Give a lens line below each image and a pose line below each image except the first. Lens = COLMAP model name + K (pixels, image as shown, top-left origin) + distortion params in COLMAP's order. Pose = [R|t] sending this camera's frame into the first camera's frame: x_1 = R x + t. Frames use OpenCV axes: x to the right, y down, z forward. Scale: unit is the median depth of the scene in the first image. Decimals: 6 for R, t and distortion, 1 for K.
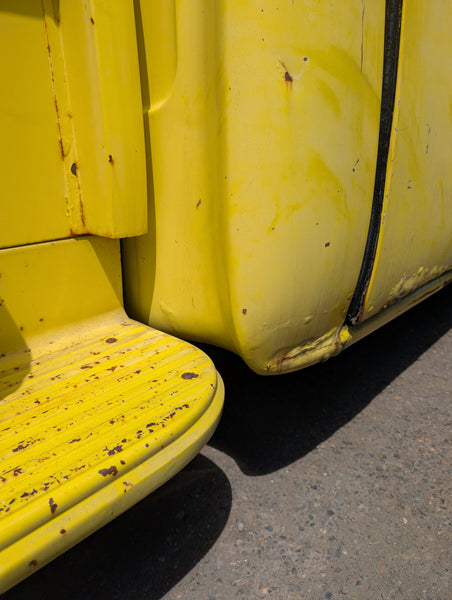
lens RADIAL K [[440.5, 0, 224.1], [0, 440.5, 290.6], [0, 0, 1]] dist [-0.003627, -0.001888]
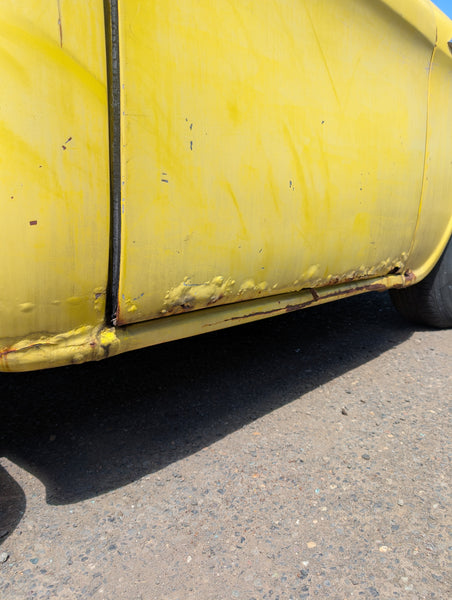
lens RADIAL K [[435.7, 0, 226.0], [0, 435.7, 300.0], [0, 0, 1]] dist [0.001663, -0.000277]
pose [[0.999100, 0.037480, -0.019848, 0.572053], [-0.039637, 0.991659, -0.122641, 0.134010], [0.015086, 0.123317, 0.992253, 0.085148]]
